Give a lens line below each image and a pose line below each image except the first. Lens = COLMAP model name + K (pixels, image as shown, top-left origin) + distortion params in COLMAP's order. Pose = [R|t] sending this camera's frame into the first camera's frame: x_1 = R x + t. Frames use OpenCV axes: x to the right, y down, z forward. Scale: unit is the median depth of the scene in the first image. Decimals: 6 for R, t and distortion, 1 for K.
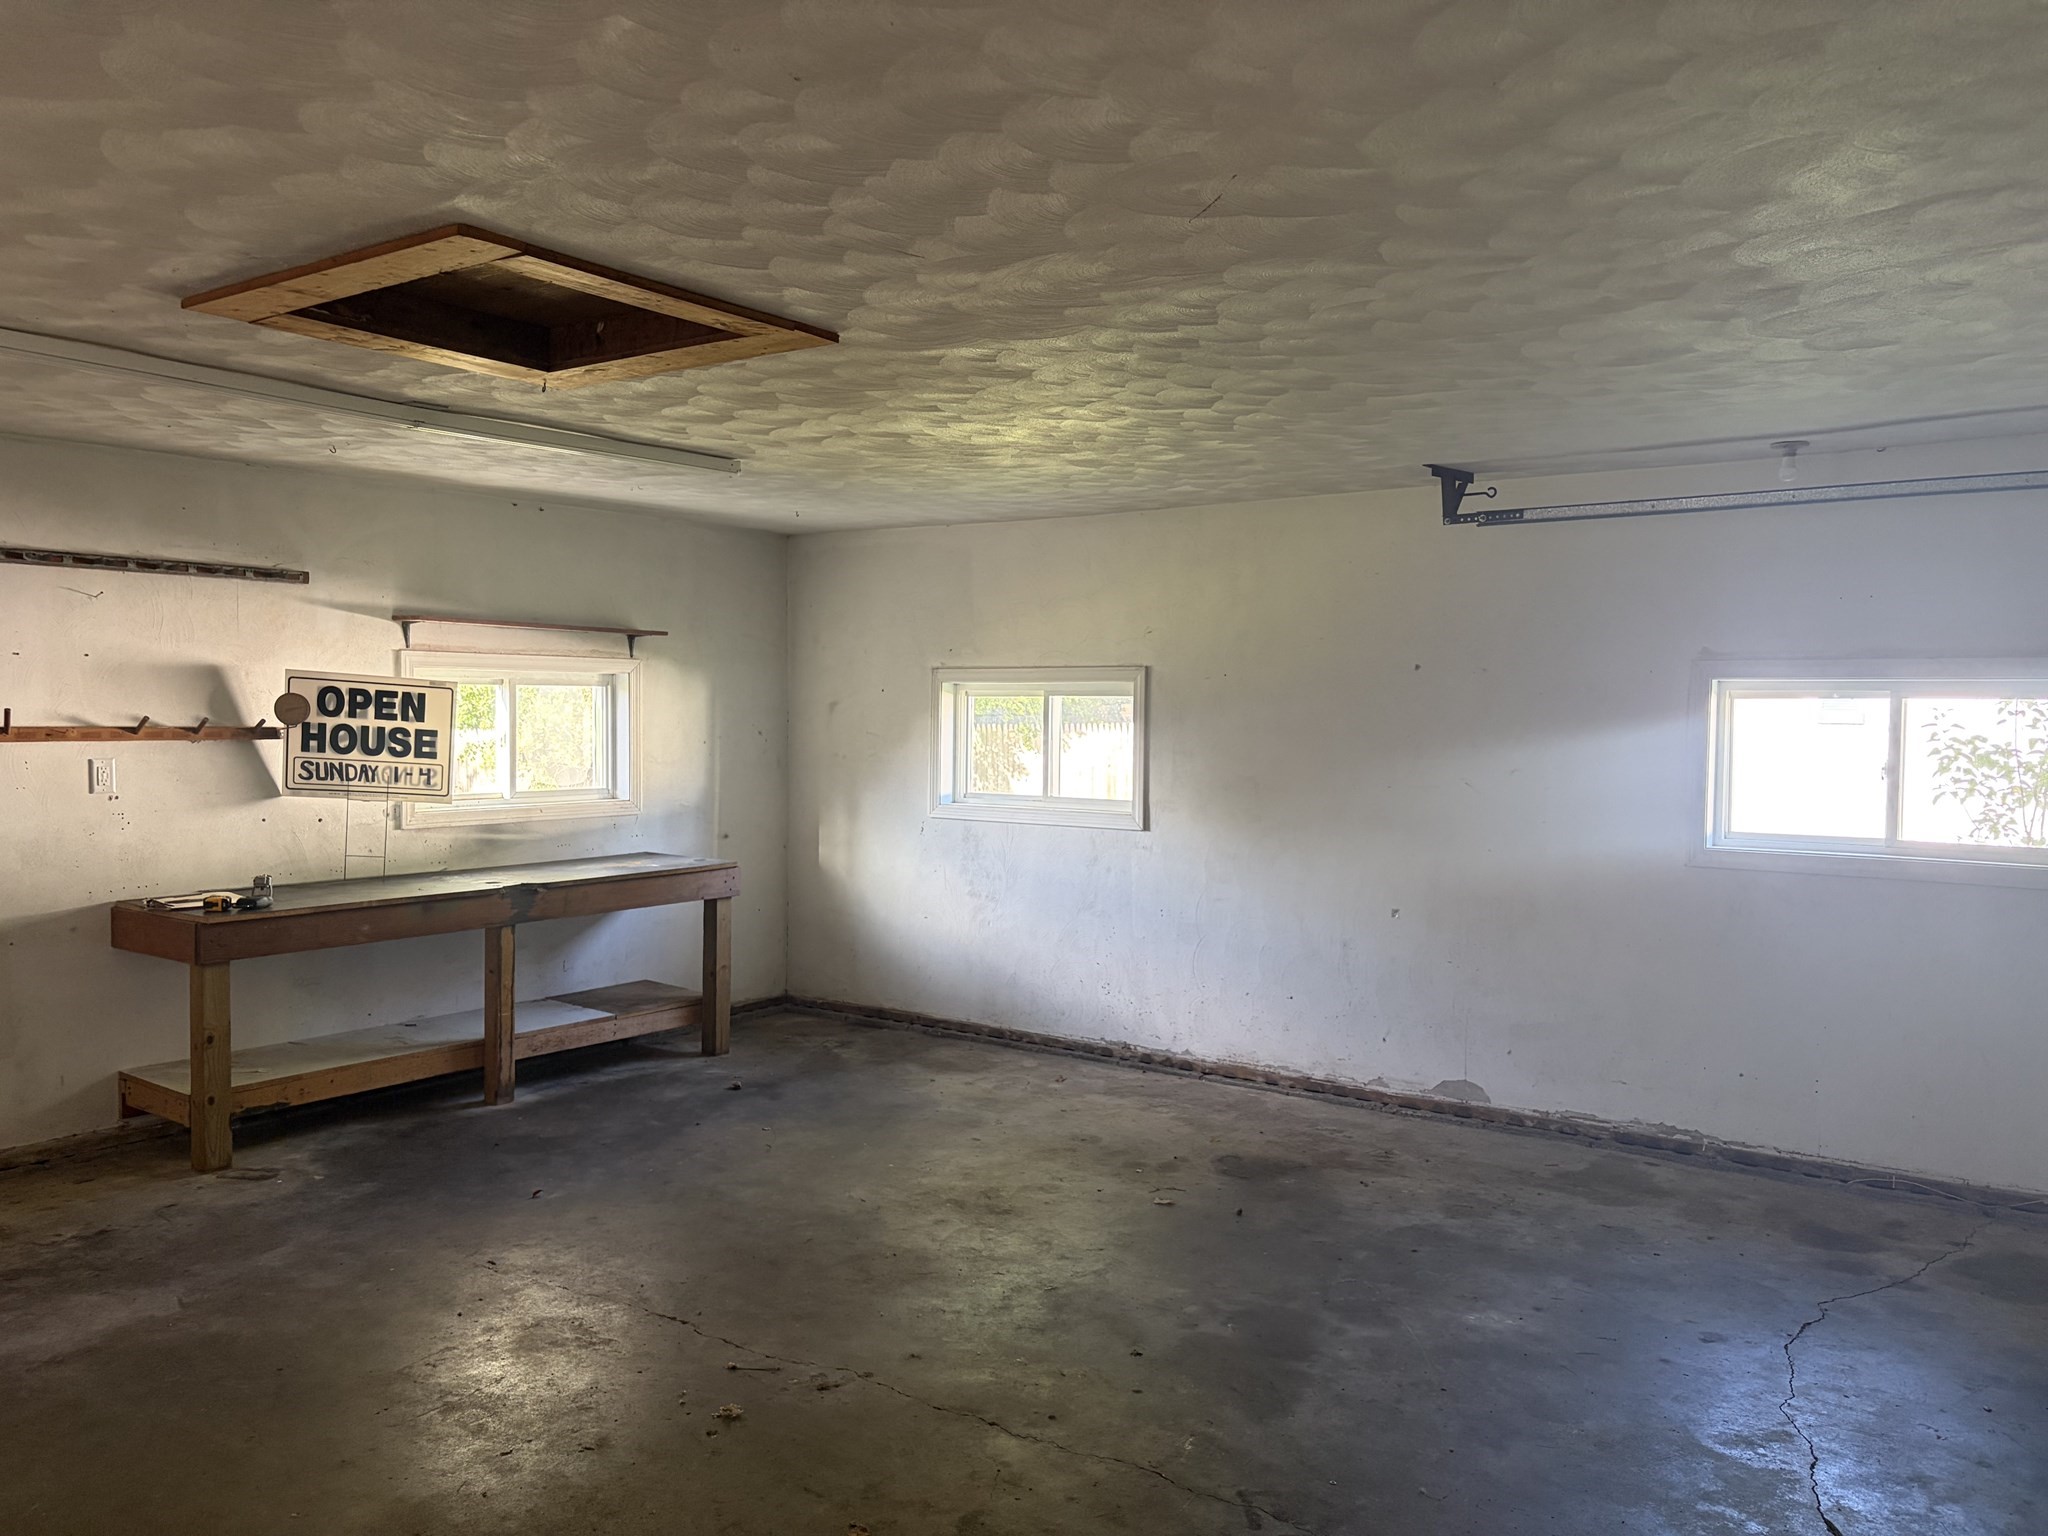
lens RADIAL K [[1532.3, 0, 1067.8], [0, 1532.3, 779.0], [0, 0, 1]] dist [0.028281, -0.046963]
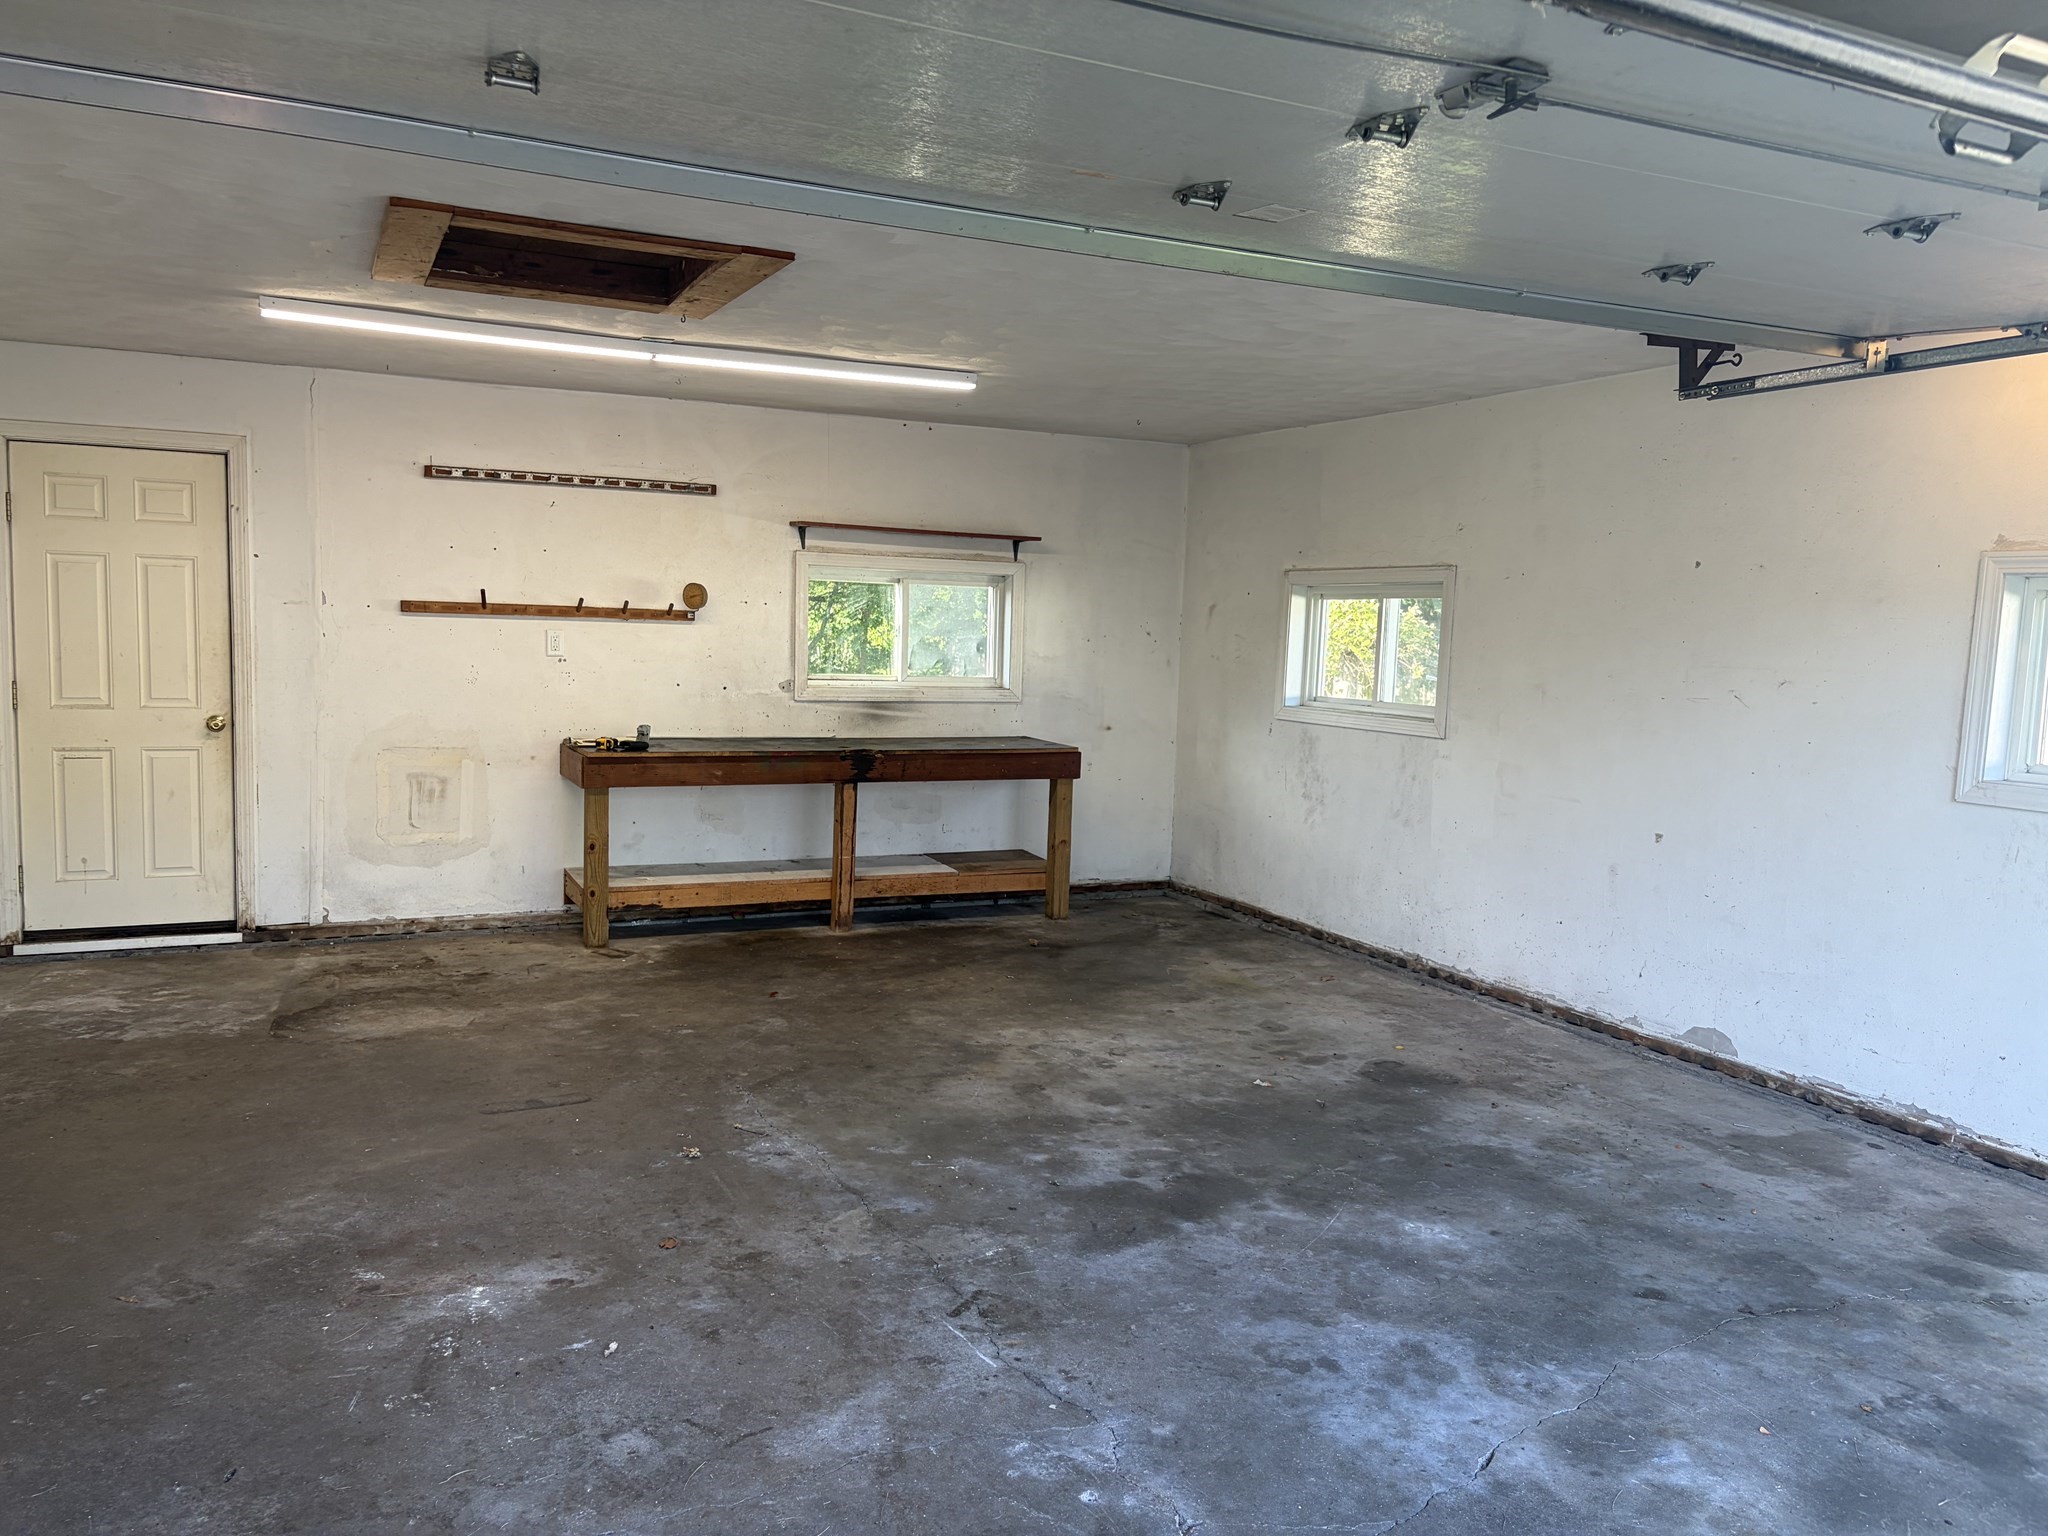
lens RADIAL K [[1532.3, 0, 1067.8], [0, 1532.3, 779.0], [0, 0, 1]] dist [0.028281, -0.046963]
pose [[0.880339, 0.065875, -0.469749, 0.373915], [-0.045301, 0.997459, 0.054982, 0.020921], [0.472177, -0.027123, 0.881086, 0.042457]]
